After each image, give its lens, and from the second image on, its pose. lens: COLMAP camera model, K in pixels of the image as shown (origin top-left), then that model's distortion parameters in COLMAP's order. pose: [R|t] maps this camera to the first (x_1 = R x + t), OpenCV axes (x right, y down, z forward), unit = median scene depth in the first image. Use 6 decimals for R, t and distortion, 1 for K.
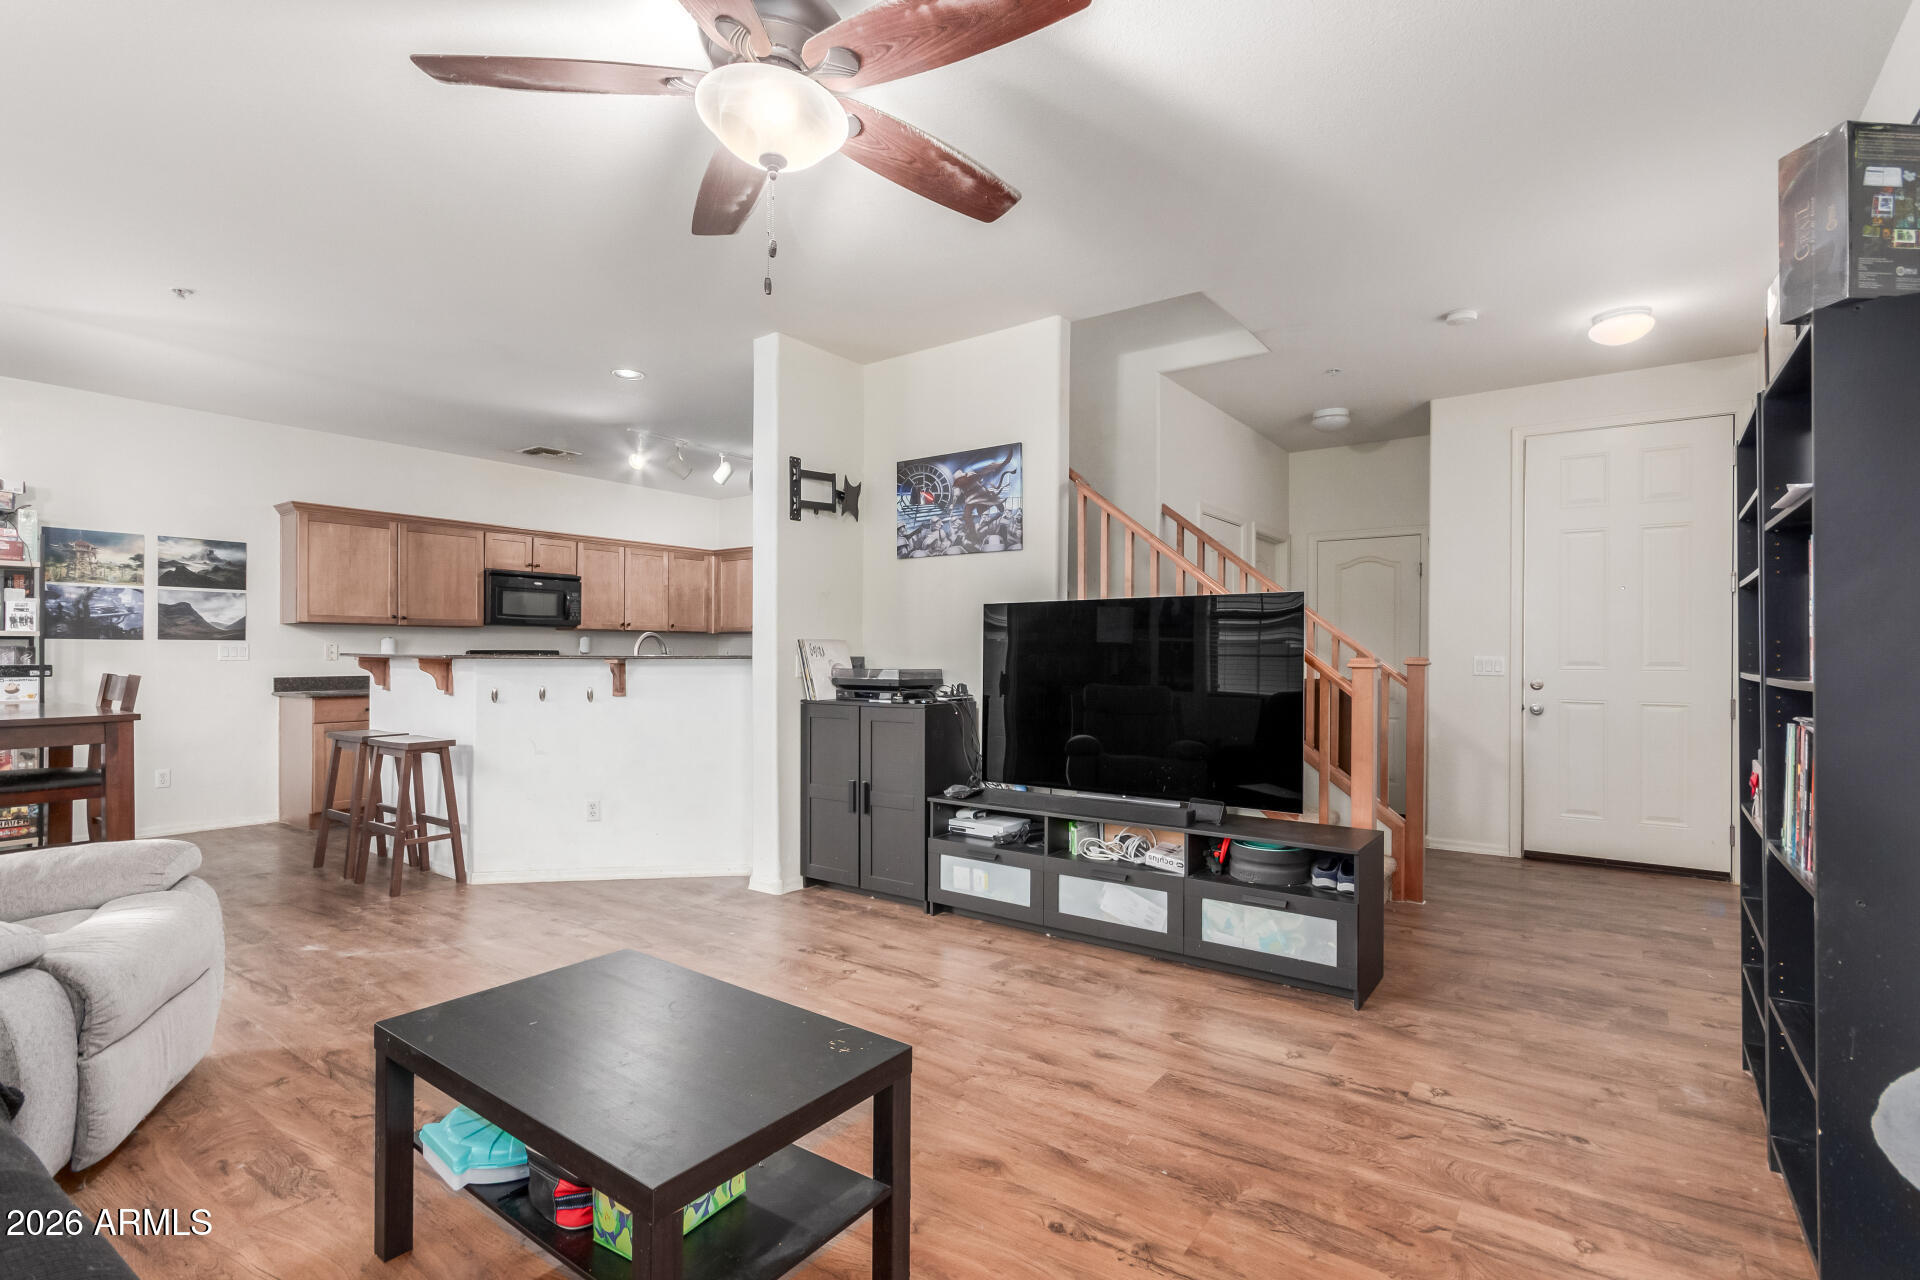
lens RADIAL K [[888.7, 0, 969.3], [0, 888.7, 652.3], [0, 0, 1]] dist [0.004738, 0.000424]
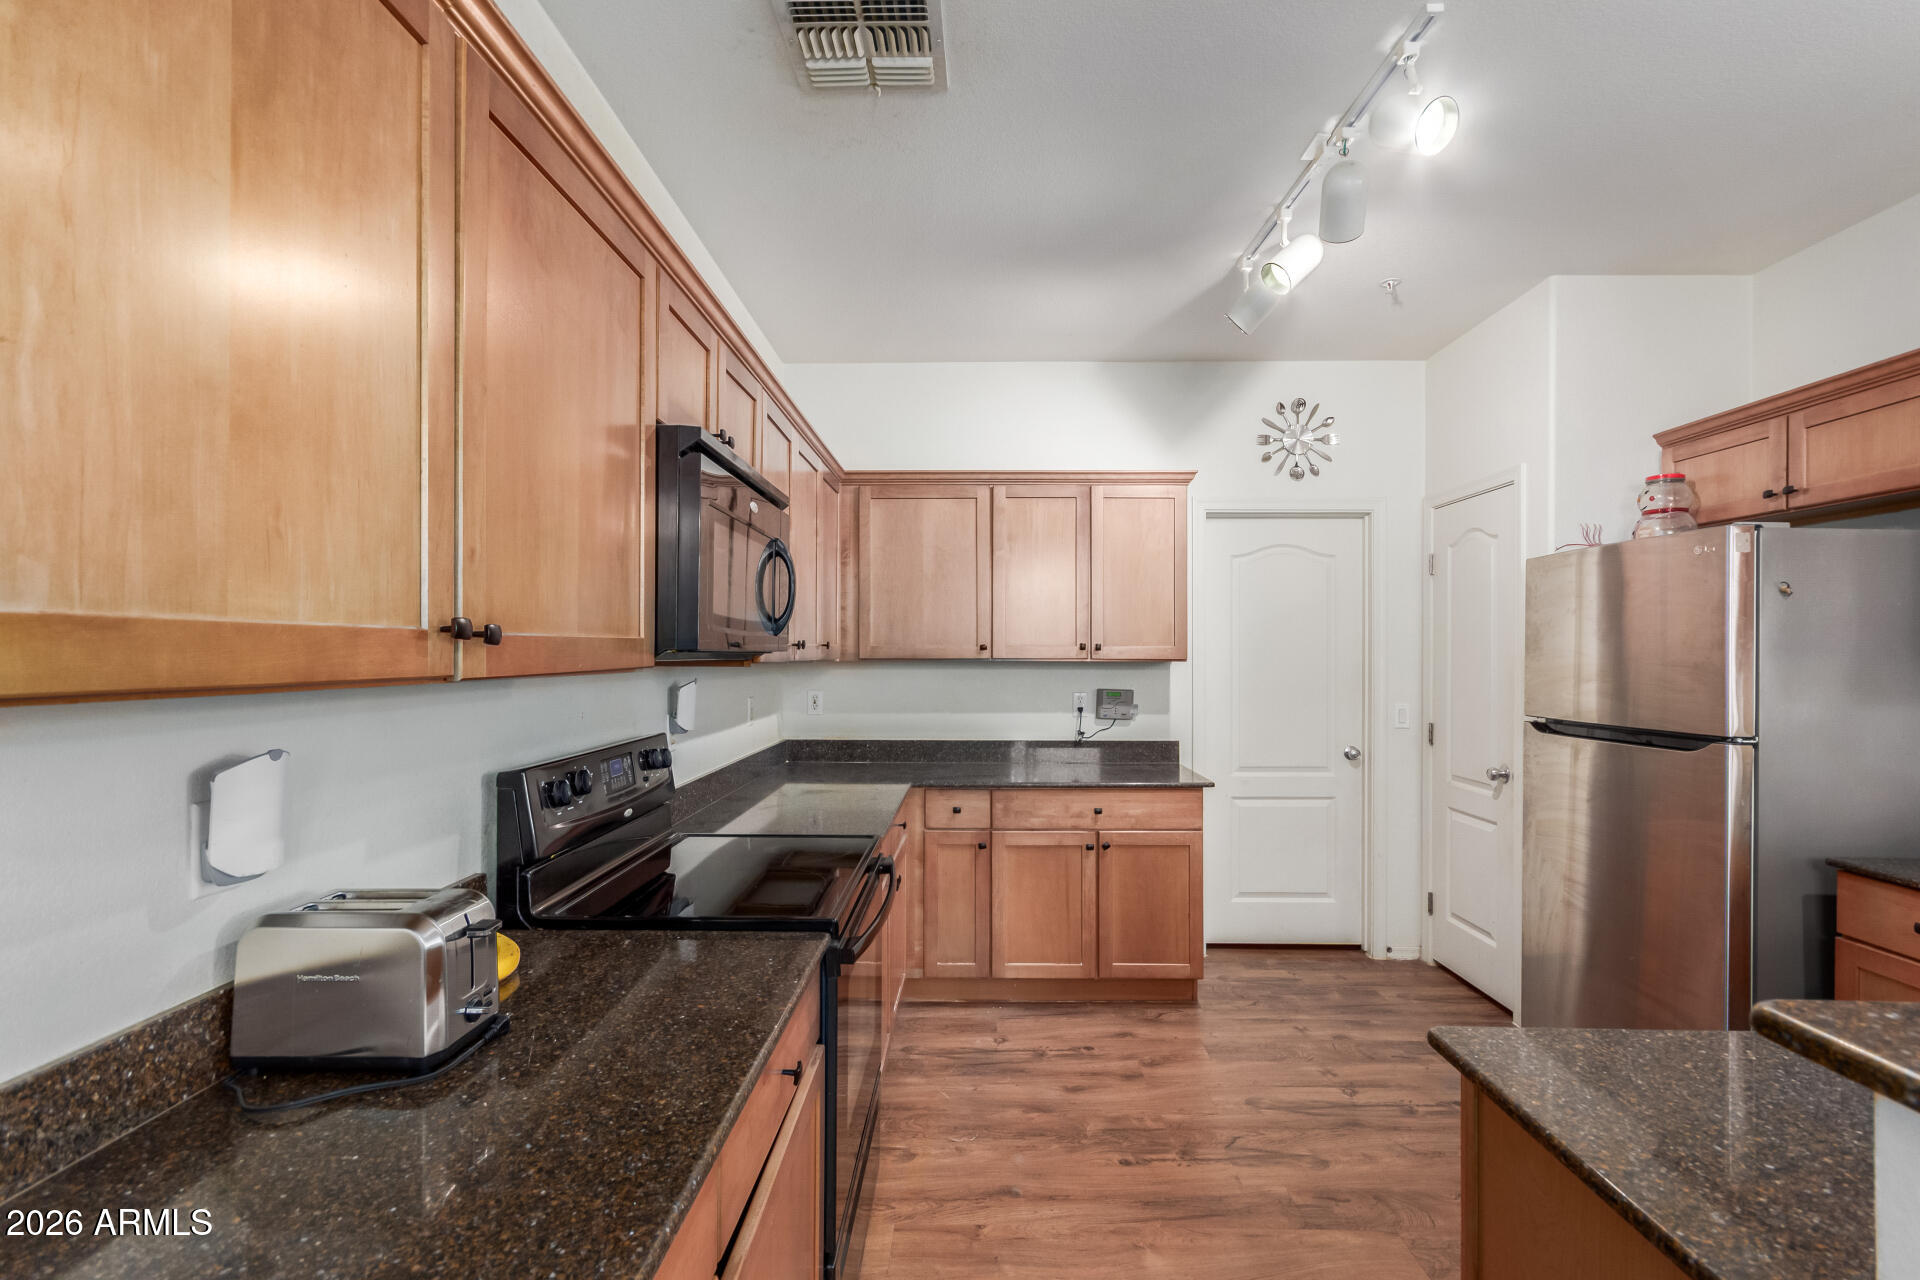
lens RADIAL K [[888.7, 0, 969.3], [0, 888.7, 652.3], [0, 0, 1]] dist [0.004738, 0.000424]
pose [[0.819863, -0.002460, 0.572555, -0.777507], [0.001405, 0.999996, 0.002284, -0.042590], [-0.572559, -0.001068, 0.819863, 0.972863]]
